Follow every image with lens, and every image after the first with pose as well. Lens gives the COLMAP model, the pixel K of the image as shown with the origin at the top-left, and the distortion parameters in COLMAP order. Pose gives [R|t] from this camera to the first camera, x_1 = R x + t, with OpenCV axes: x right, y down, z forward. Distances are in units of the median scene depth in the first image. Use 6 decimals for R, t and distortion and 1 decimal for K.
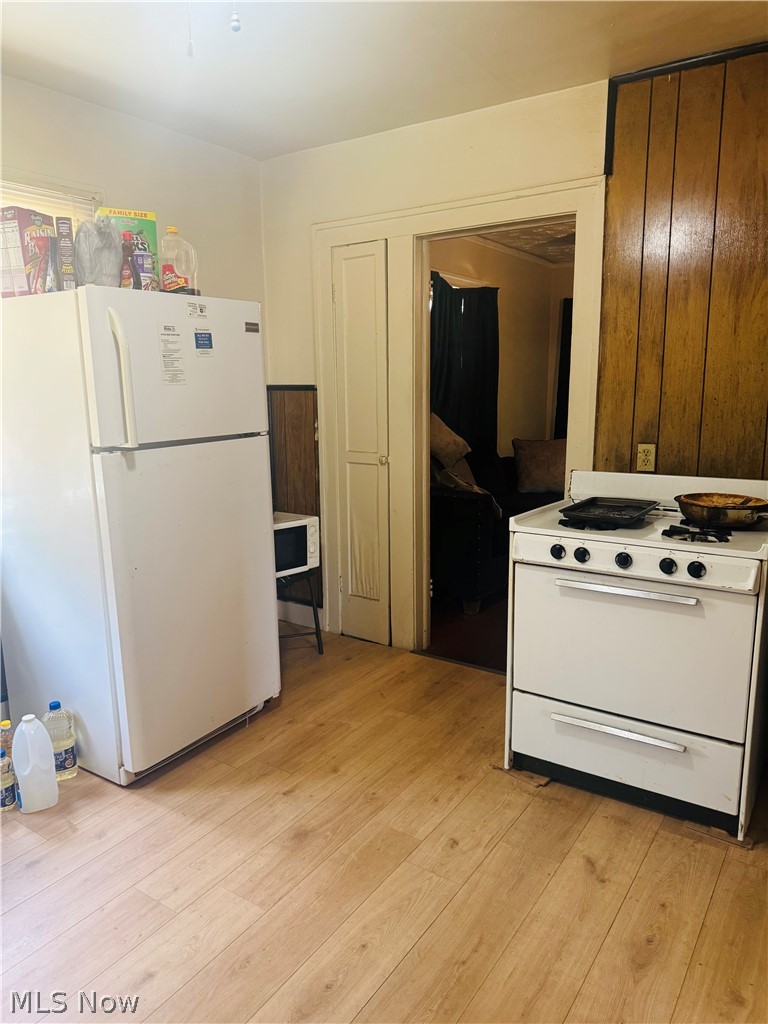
lens RADIAL K [[722.0, 0, 384.9], [0, 722.0, 511.2], [0, 0, 1]] dist [-0.003393, -0.001832]
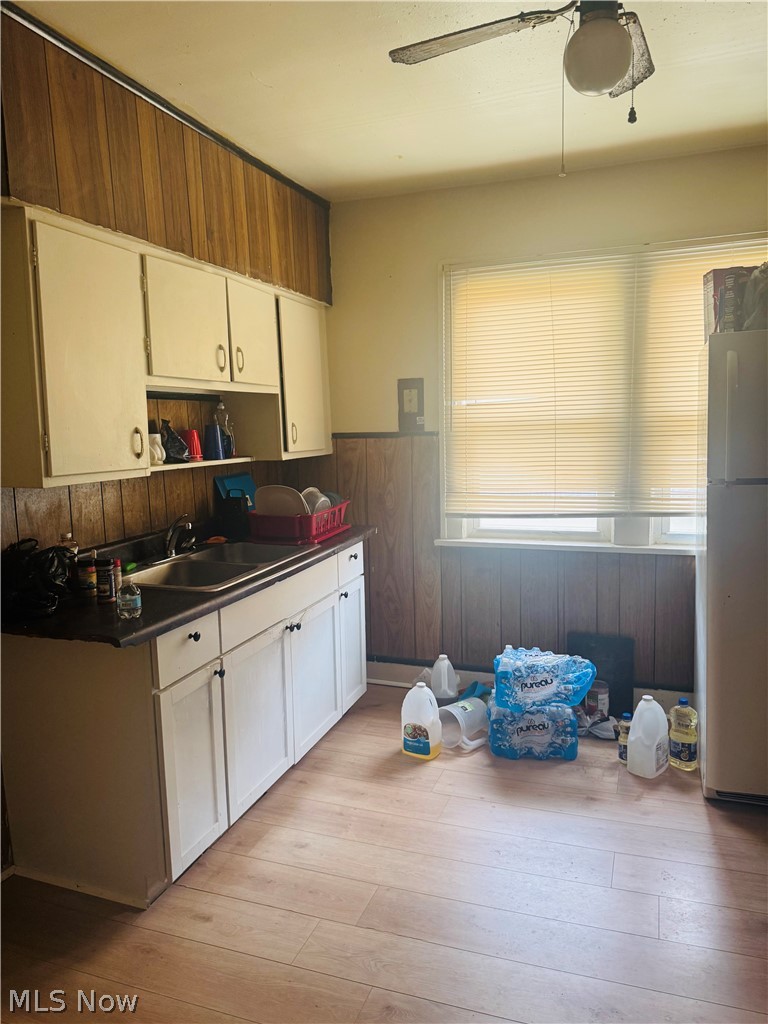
lens RADIAL K [[722.0, 0, 384.8], [0, 722.0, 513.9], [0, 0, 1]] dist [-0.003393, -0.001832]
pose [[0.249366, 0.118497, -0.961132, 0.517357], [-0.148306, 0.985451, 0.083018, -0.051066], [0.956986, 0.121840, 0.263312, 0.227201]]
